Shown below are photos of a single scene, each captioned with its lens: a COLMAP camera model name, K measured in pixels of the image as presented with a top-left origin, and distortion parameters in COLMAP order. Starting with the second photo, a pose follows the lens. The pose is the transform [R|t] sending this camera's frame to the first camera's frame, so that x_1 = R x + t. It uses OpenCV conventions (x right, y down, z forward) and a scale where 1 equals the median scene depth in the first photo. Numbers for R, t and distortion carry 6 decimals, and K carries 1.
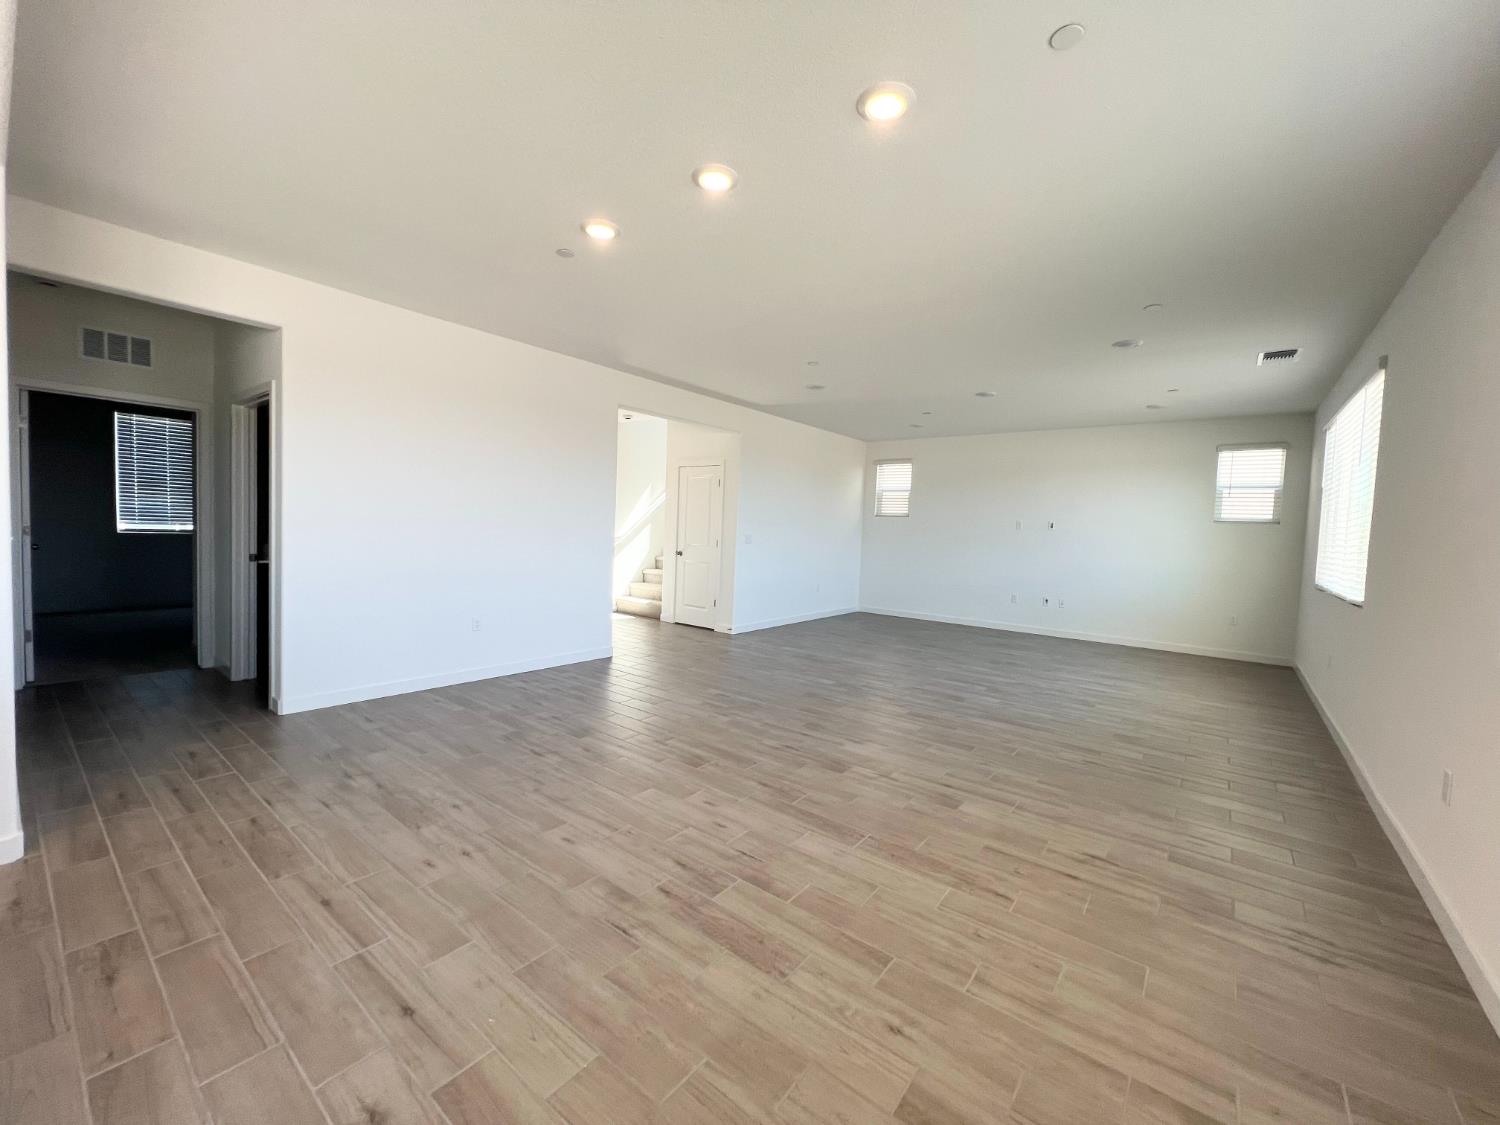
lens RADIAL K [[603.9, 0, 746.7], [0, 603.9, 558.4], [0, 0, 1]] dist [0.000117, -0.000095]
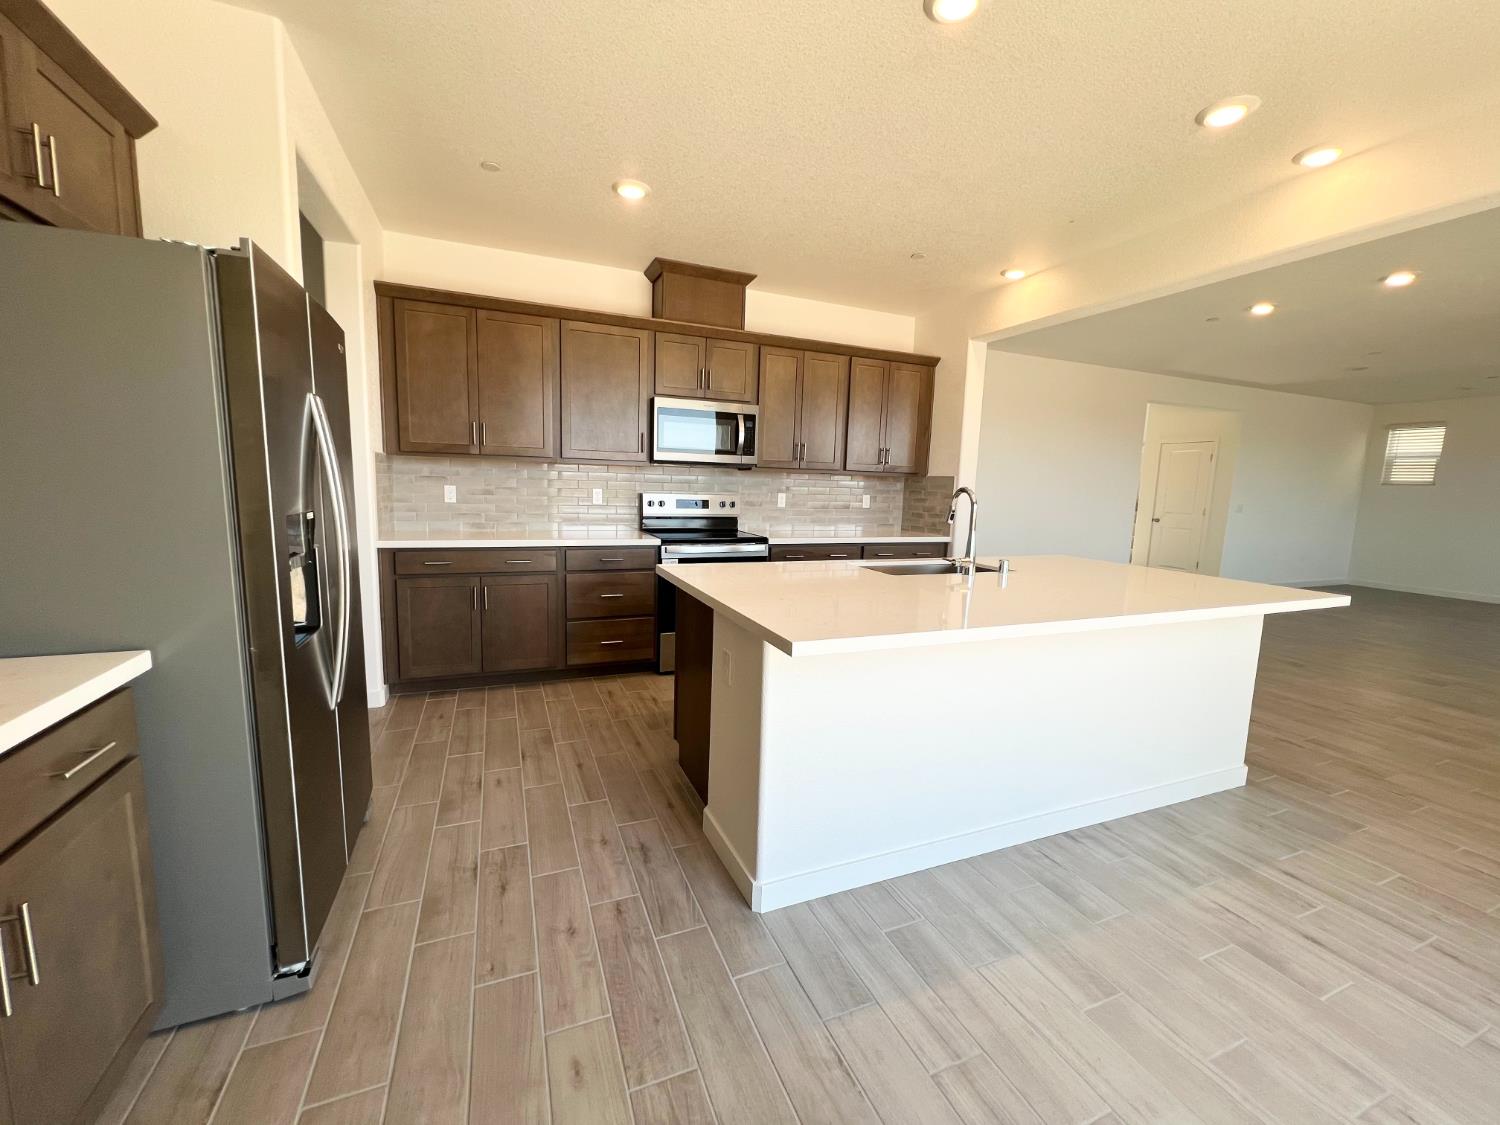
lens RADIAL K [[607.0, 0, 754.7], [0, 607.0, 543.6], [0, 0, 1]] dist [-0.001515, -0.000345]
pose [[0.874677, 0.034389, -0.483485, -0.230860], [-0.021850, 0.999263, 0.031545, 0.016452], [0.484214, -0.017028, 0.874784, -0.375516]]
